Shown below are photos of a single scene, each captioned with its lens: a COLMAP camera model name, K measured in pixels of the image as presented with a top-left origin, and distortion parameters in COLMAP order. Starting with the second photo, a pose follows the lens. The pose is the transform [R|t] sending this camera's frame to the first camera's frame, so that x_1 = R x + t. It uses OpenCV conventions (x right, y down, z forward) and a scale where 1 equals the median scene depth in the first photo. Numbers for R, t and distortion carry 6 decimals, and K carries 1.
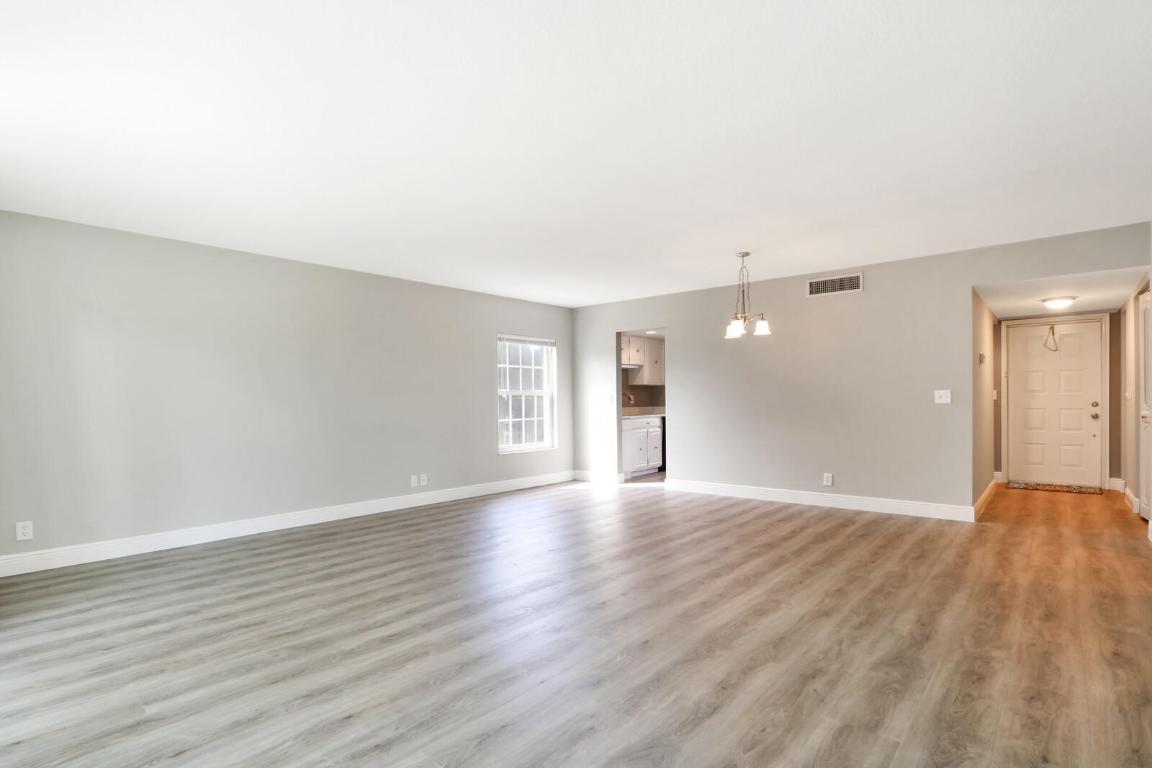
lens RADIAL K [[559.6, 0, 578.3], [0, 559.6, 404.4], [0, 0, 1]] dist [-0.000509, -0.000096]
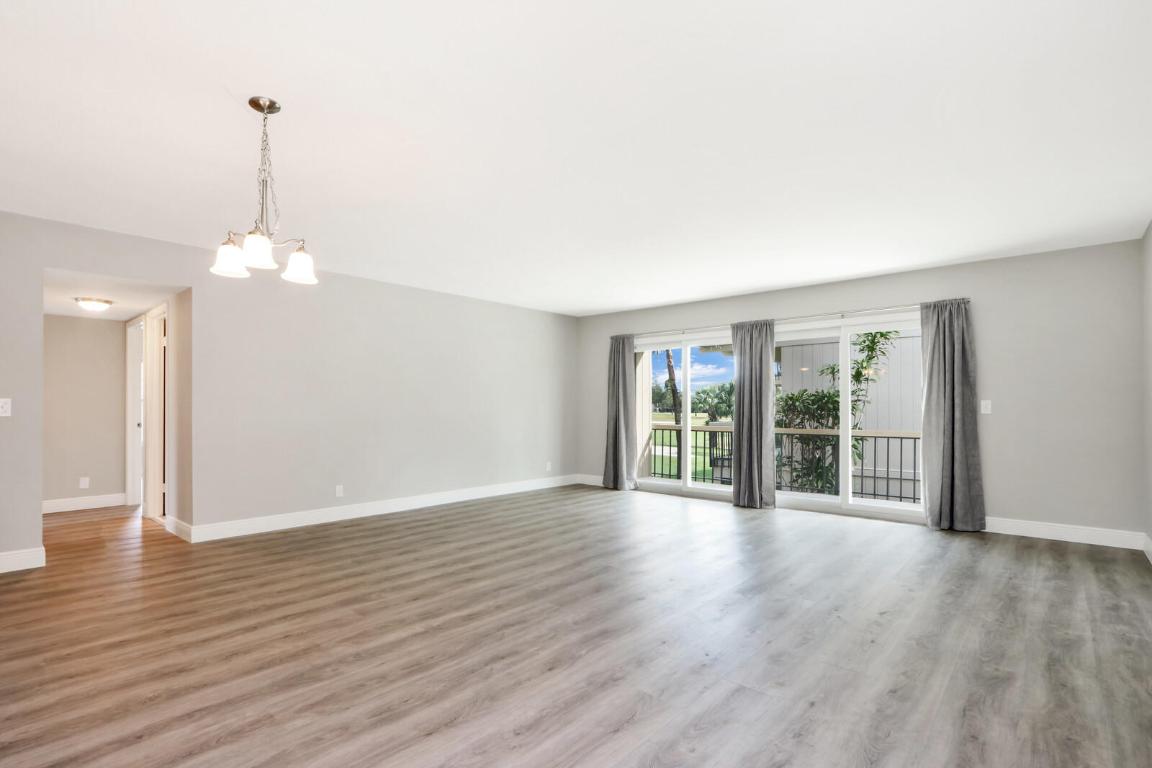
lens RADIAL K [[559.6, 0, 578.3], [0, 559.6, 404.4], [0, 0, 1]] dist [-0.000509, -0.000096]
pose [[-0.999887, 0.011527, 0.009690, 0.031955], [0.011593, 0.999909, 0.006877, -0.018139], [-0.009610, 0.006988, -0.999929, 2.054708]]
